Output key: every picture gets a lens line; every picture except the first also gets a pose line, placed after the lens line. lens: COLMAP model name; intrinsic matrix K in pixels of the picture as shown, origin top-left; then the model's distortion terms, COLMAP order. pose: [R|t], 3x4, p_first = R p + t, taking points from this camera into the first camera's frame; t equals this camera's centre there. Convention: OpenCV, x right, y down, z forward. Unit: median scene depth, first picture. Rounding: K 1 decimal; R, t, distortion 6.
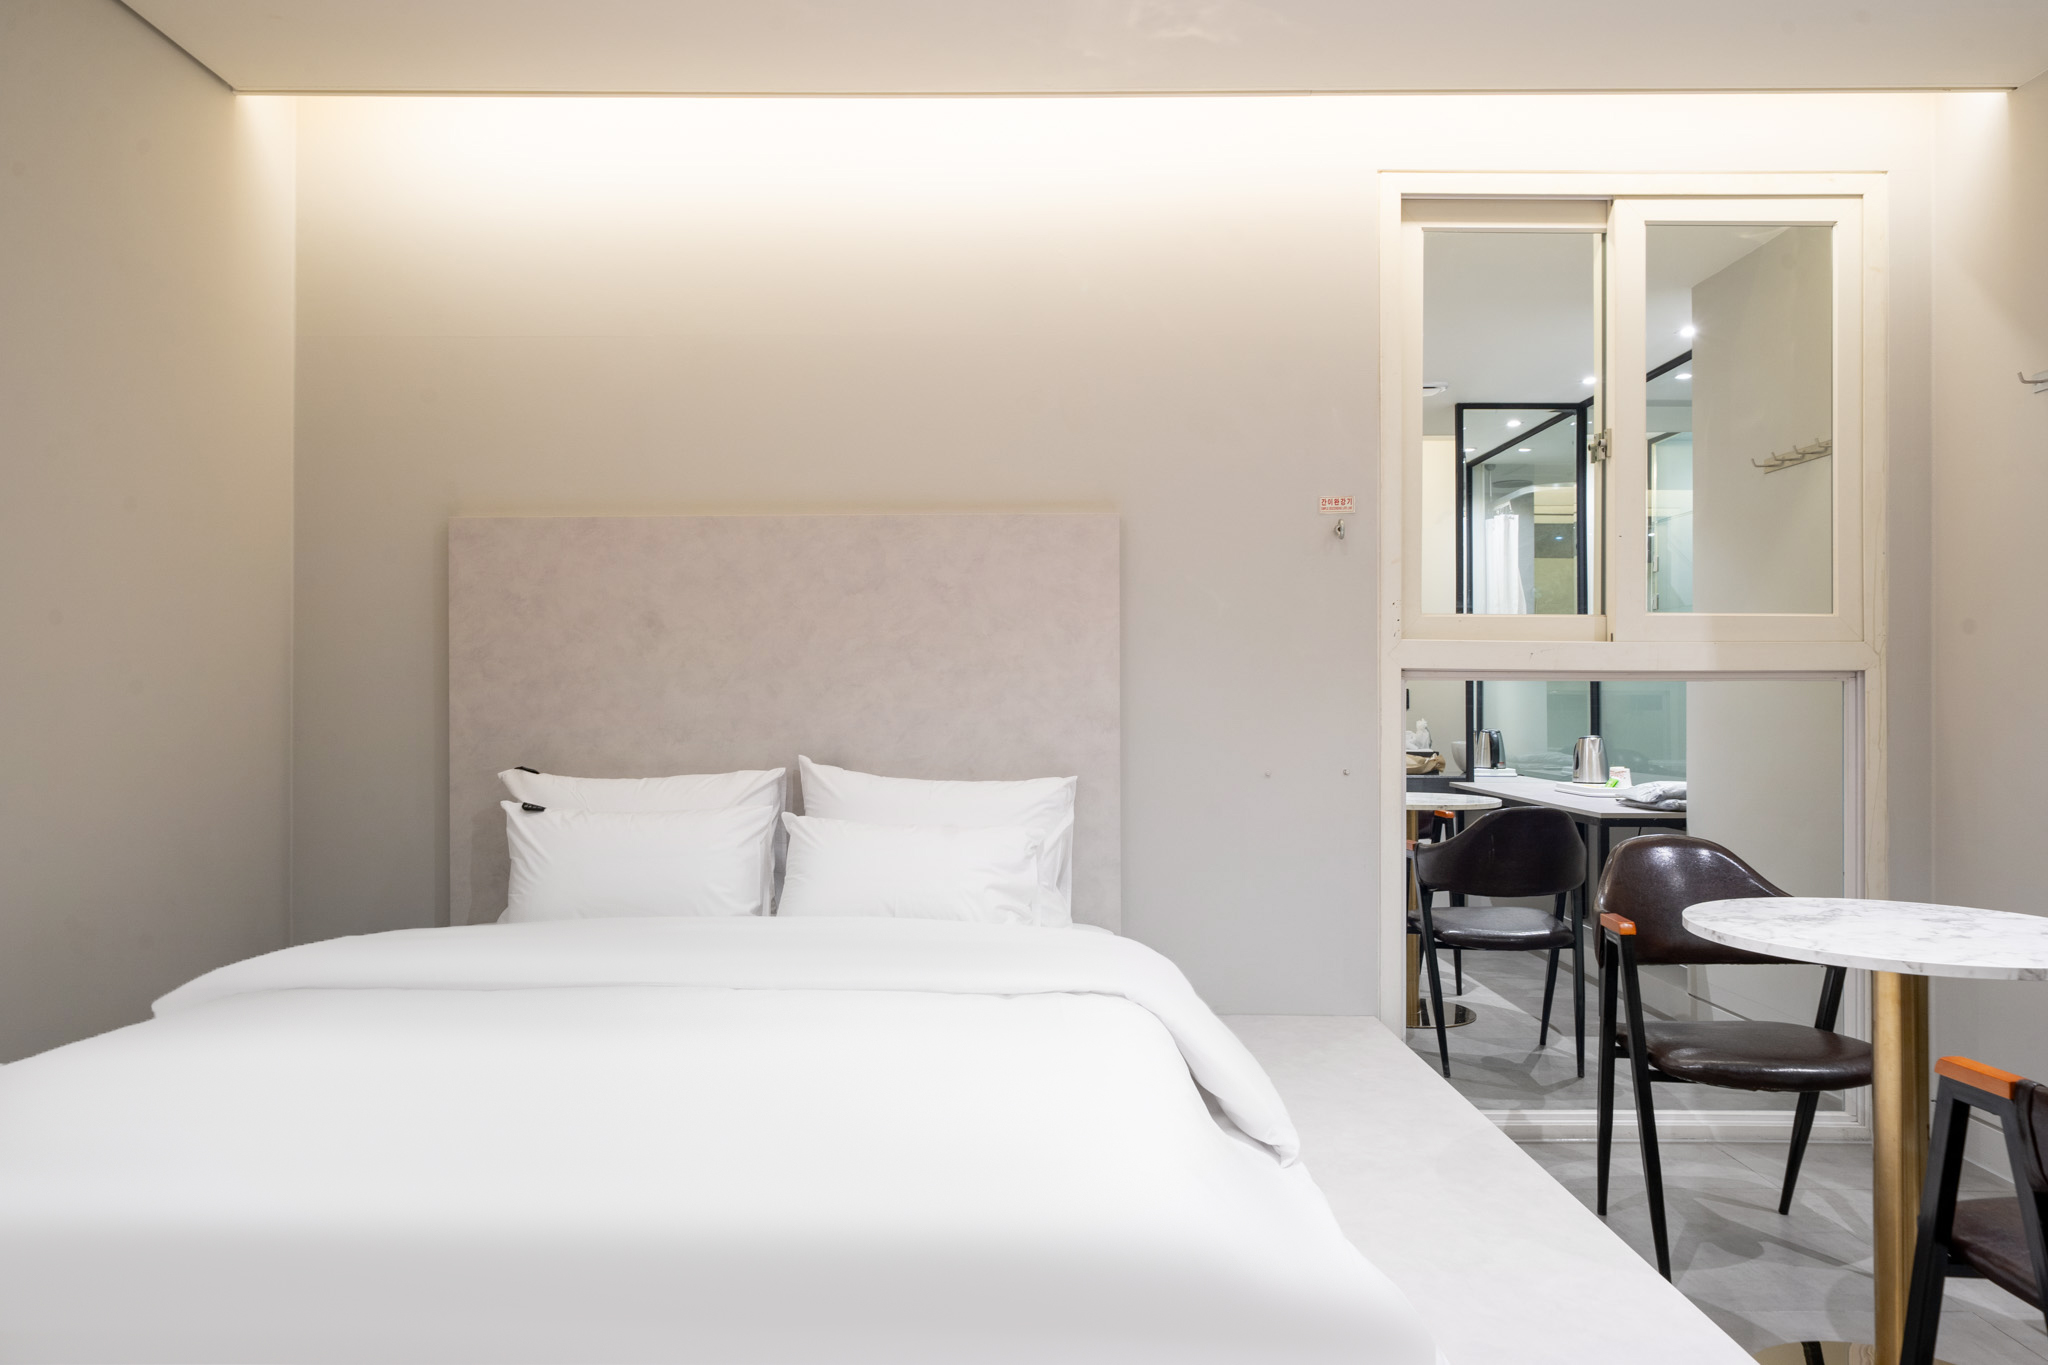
lens RADIAL K [[1388.8, 0, 1024.7], [0, 1388.8, 690.7], [0, 0, 1]] dist [-0.004329, 0.003643]
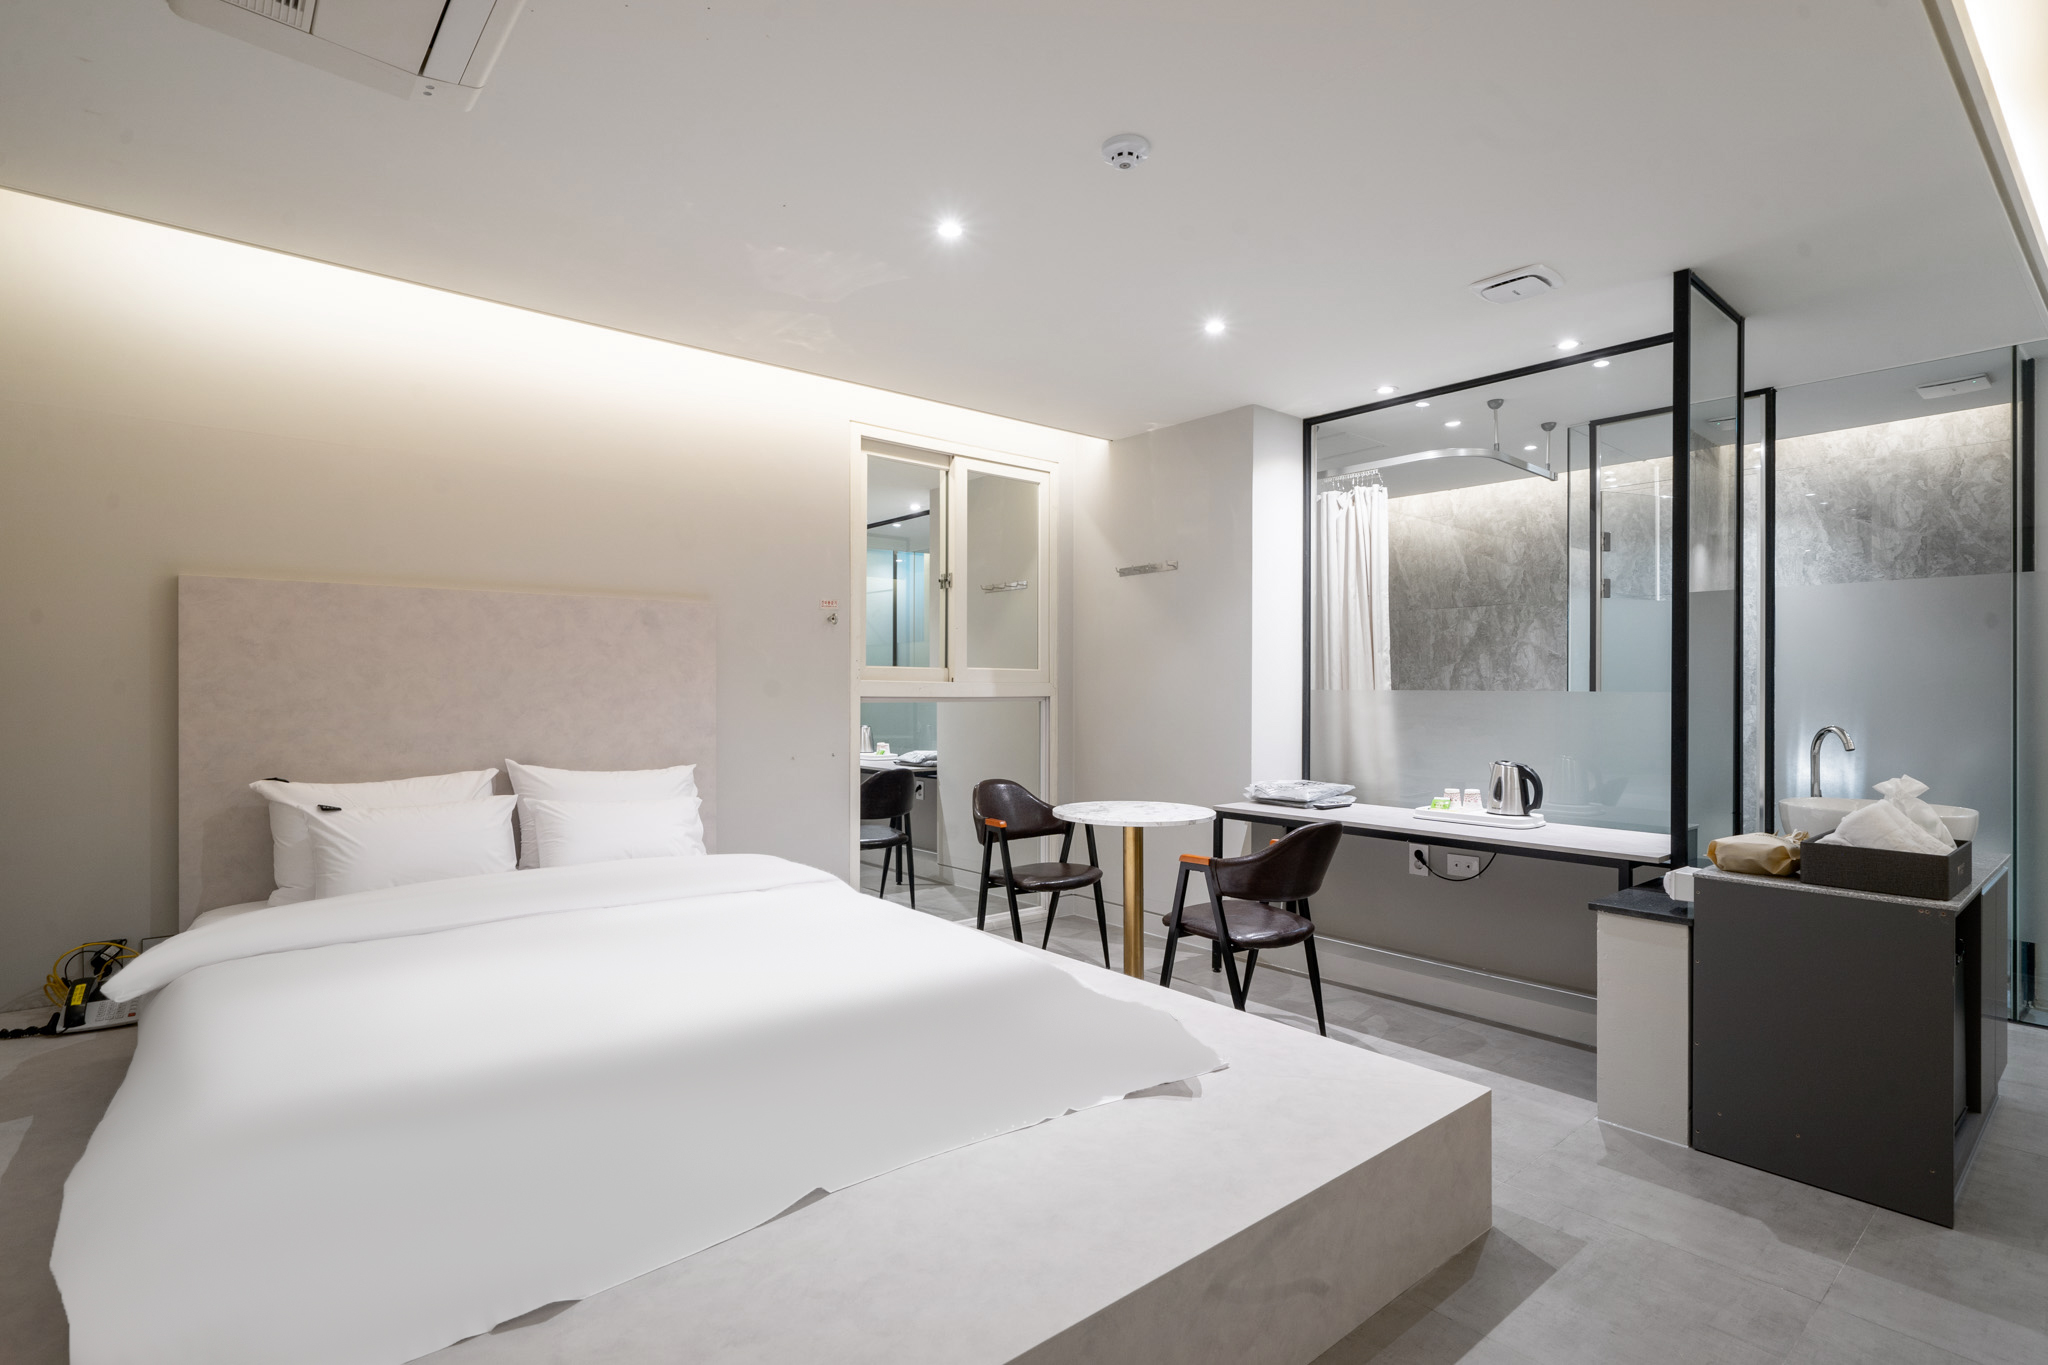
lens RADIAL K [[974.7, 0, 1035.2], [0, 974.7, 687.5], [0, 0, 1]] dist [-0.004080, -0.000164]
pose [[0.758159, 0.002100, 0.652066, -0.399031], [-0.003297, 0.999994, 0.000613, -0.029776], [-0.652061, -0.002615, 0.758162, -0.121513]]
